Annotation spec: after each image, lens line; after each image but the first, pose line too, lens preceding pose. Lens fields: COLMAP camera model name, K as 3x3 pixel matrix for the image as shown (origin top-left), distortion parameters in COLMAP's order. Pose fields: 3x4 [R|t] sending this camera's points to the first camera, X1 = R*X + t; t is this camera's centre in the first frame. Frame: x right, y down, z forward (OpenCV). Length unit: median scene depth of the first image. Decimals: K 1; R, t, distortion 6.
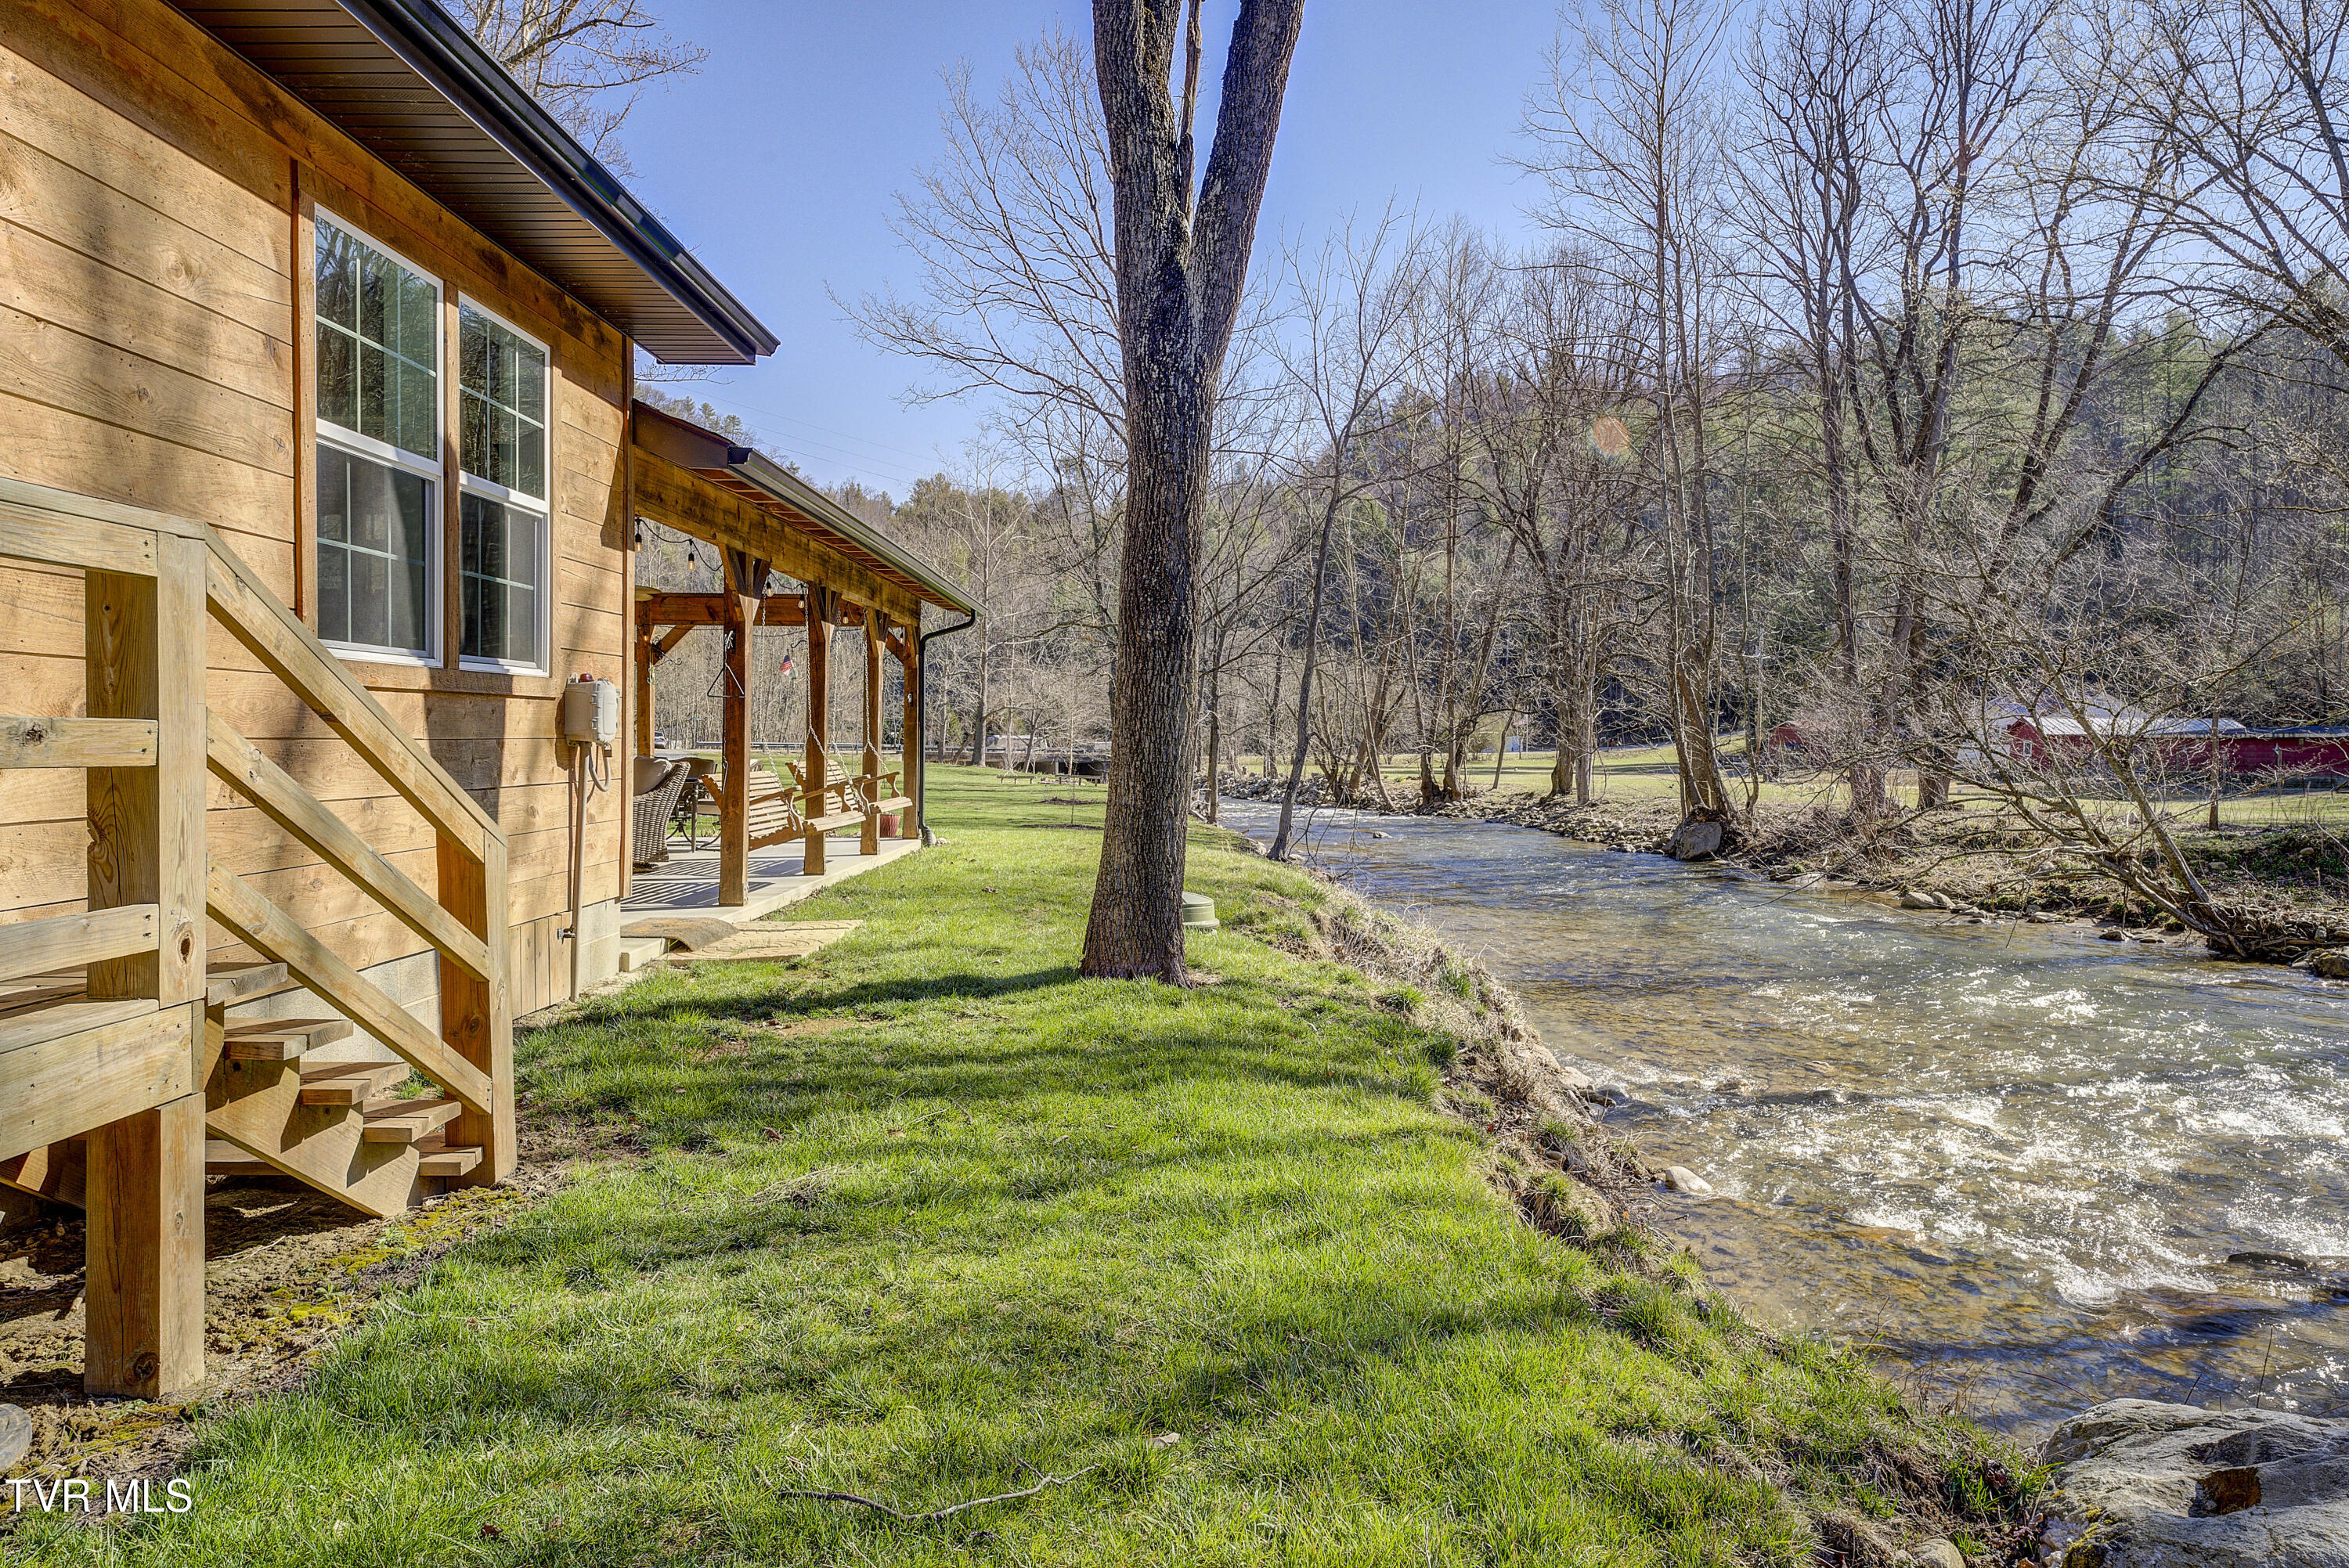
lens RADIAL K [[1525.4, 0, 1198.1], [0, 1525.4, 764.5], [0, 0, 1]] dist [0.034201, -0.004595]
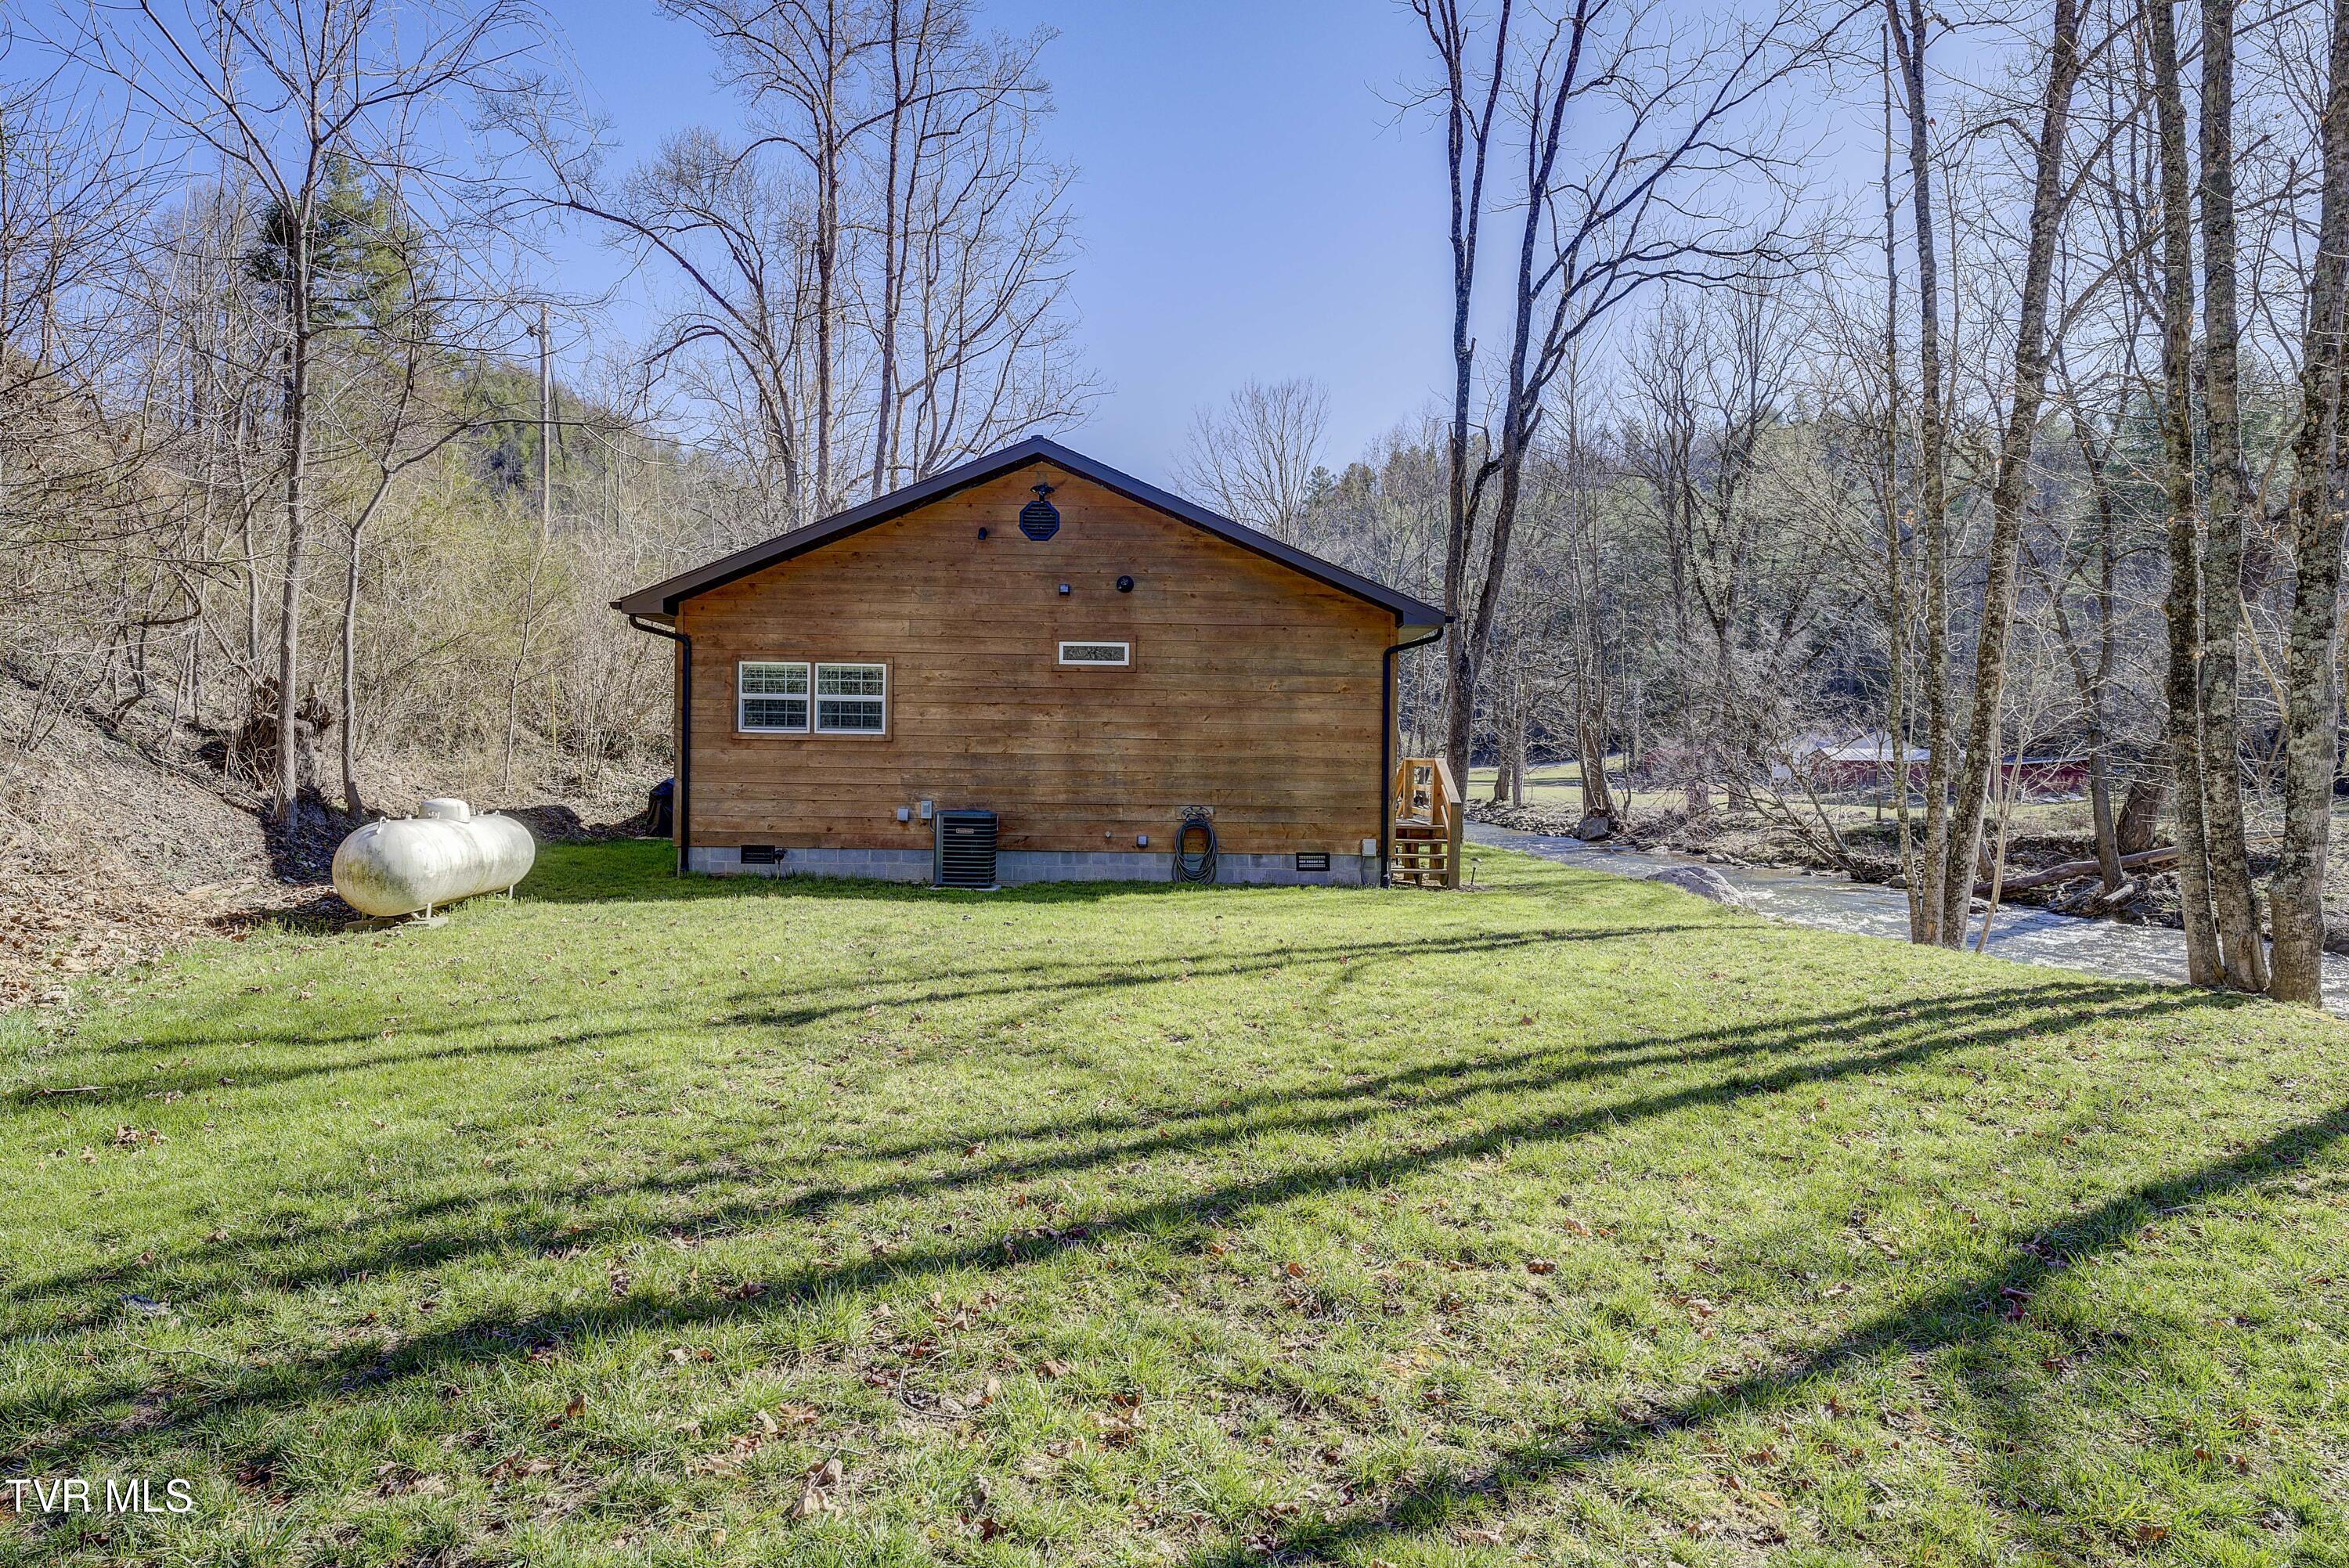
lens RADIAL K [[1308.7, 0, 1188.7], [0, 1308.7, 776.4], [0, 0, 1]] dist [-0.003800, -0.002079]
pose [[0.999801, 0.006871, 0.018709, -0.123802], [-0.006902, 0.999975, 0.001553, -0.004437], [-0.018698, -0.001682, 0.999824, -0.361646]]
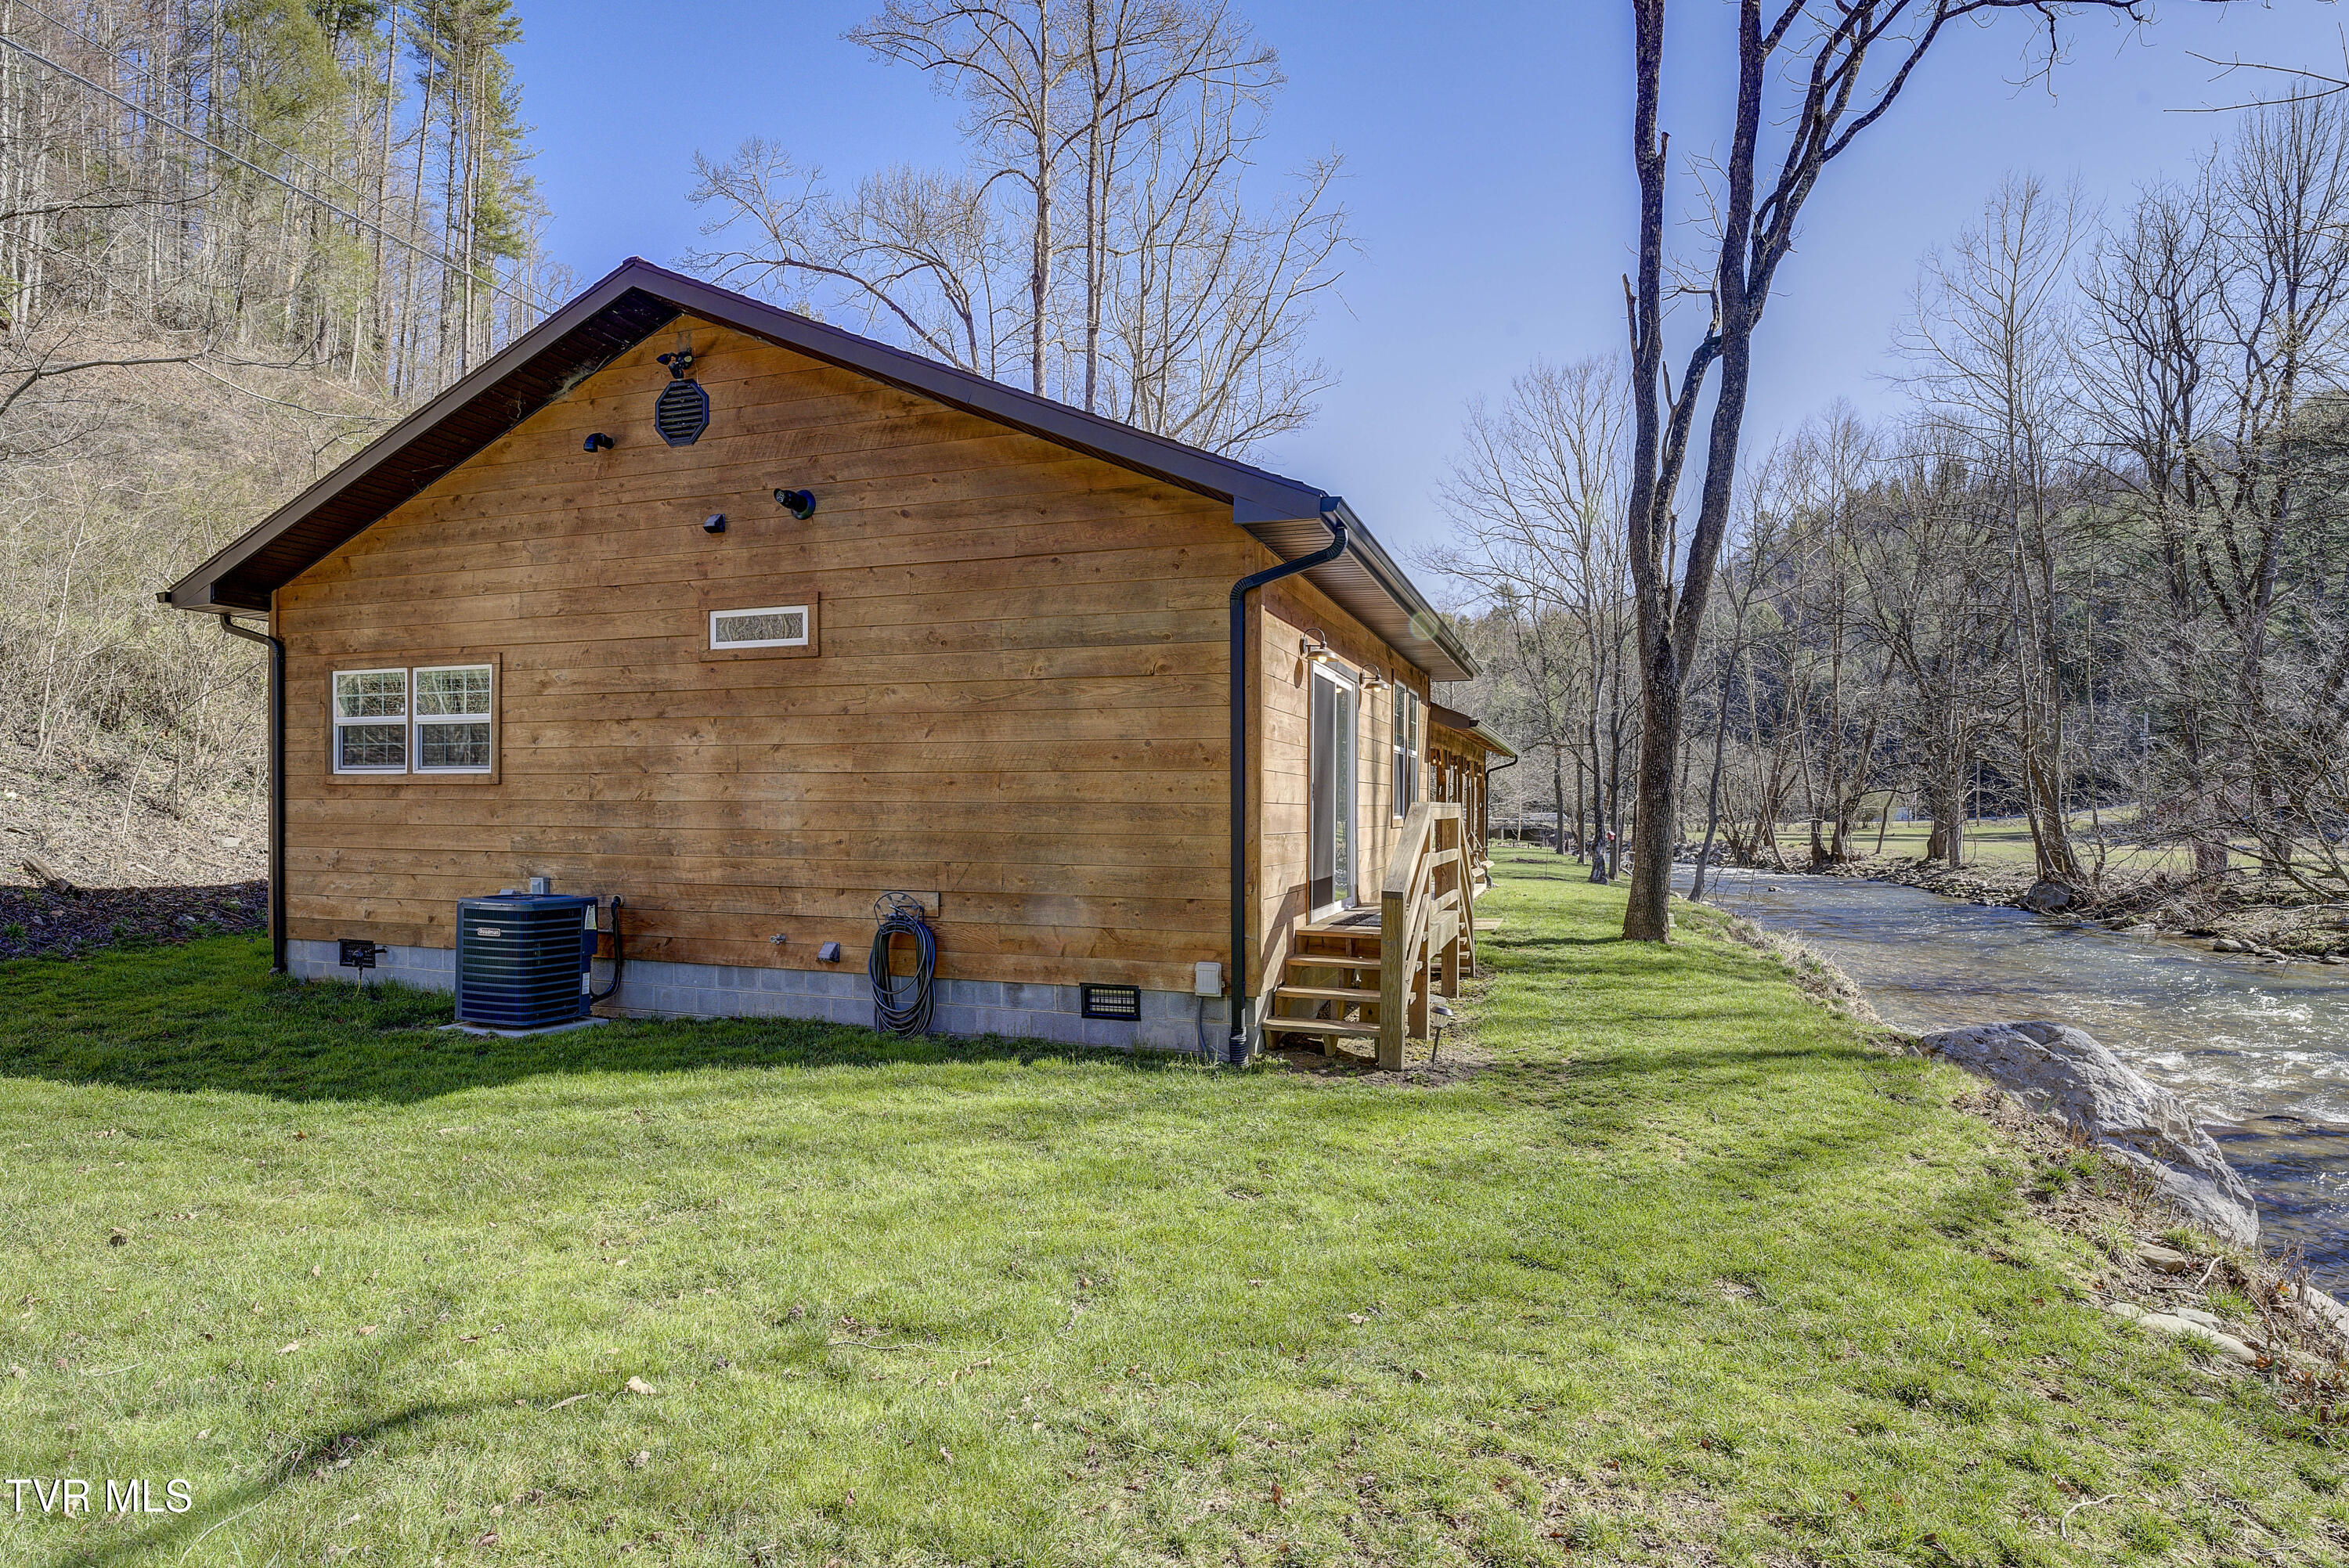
lens RADIAL K [[1204.2, 0, 1190.6], [0, 1204.2, 815.4], [0, 0, 1]] dist [-0.013134, 0.004394]
pose [[0.943968, -0.000690, -0.330037, -0.015656], [-0.002833, 0.999944, -0.010192, -0.005601], [0.330026, 0.010556, 0.943913, -0.163171]]
